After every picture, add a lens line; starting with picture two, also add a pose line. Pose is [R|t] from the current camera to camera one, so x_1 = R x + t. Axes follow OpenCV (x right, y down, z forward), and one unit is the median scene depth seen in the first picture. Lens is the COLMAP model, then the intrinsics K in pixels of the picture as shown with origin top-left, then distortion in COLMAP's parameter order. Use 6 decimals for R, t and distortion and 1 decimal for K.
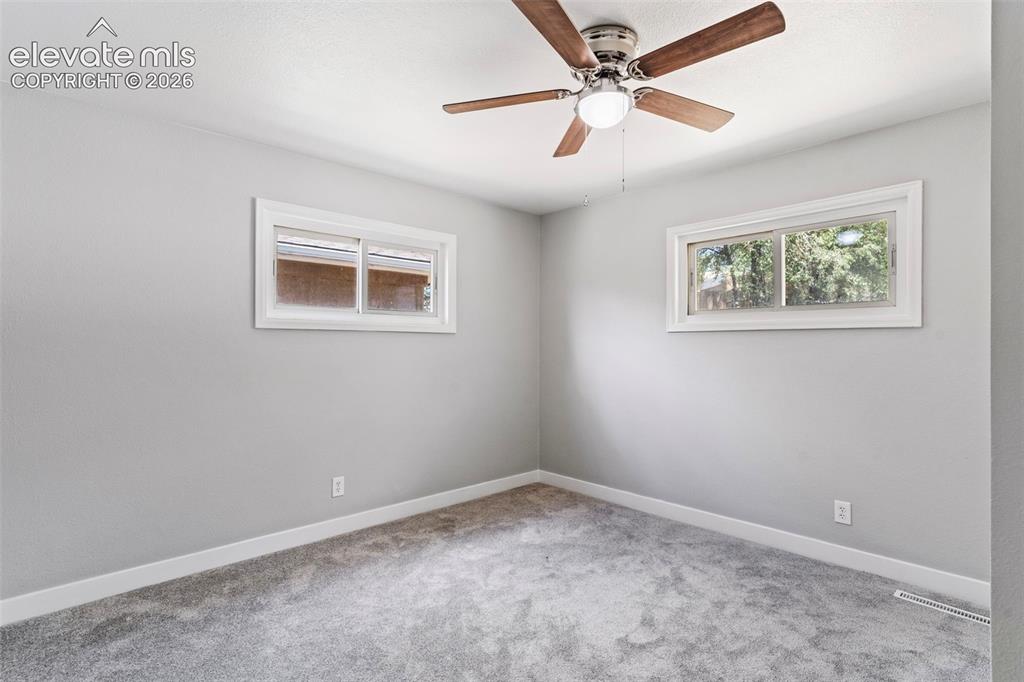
lens RADIAL K [[493.0, 0, 513.0], [0, 493.0, 342.9], [0, 0, 1]] dist [0.001318, -0.000050]
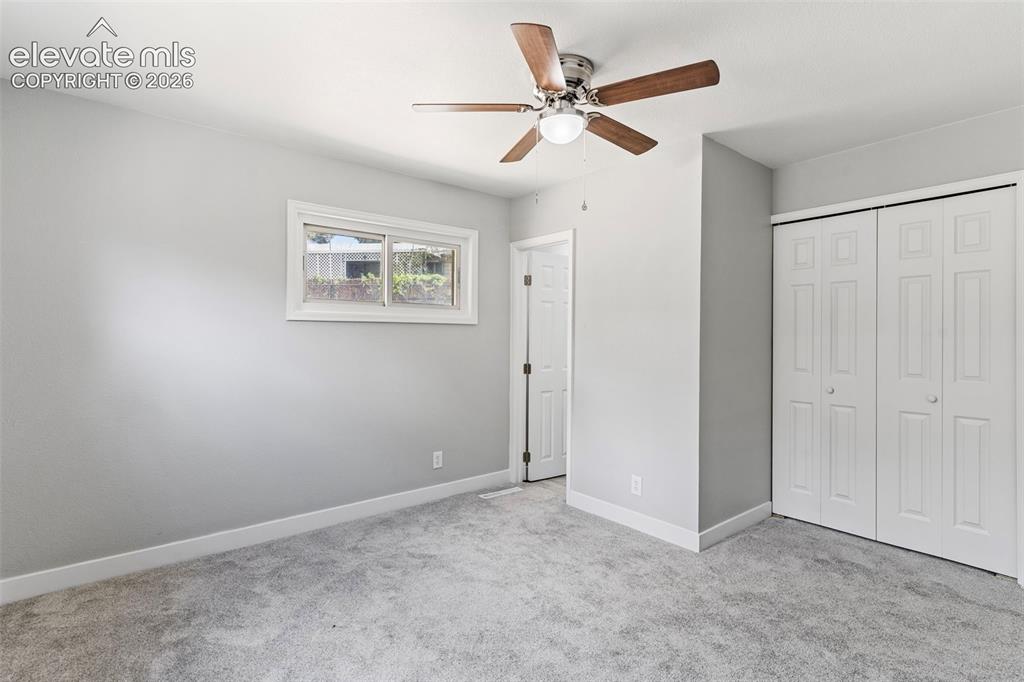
lens RADIAL K [[488.9, 0, 512.0], [0, 488.9, 341.0], [0, 0, 1]] dist [0.003805, 0.000435]
pose [[0.076887, -0.015322, 0.996922, -0.619795], [-0.012222, 0.999792, 0.016309, -0.006629], [-0.996965, -0.013438, 0.076684, 0.668447]]
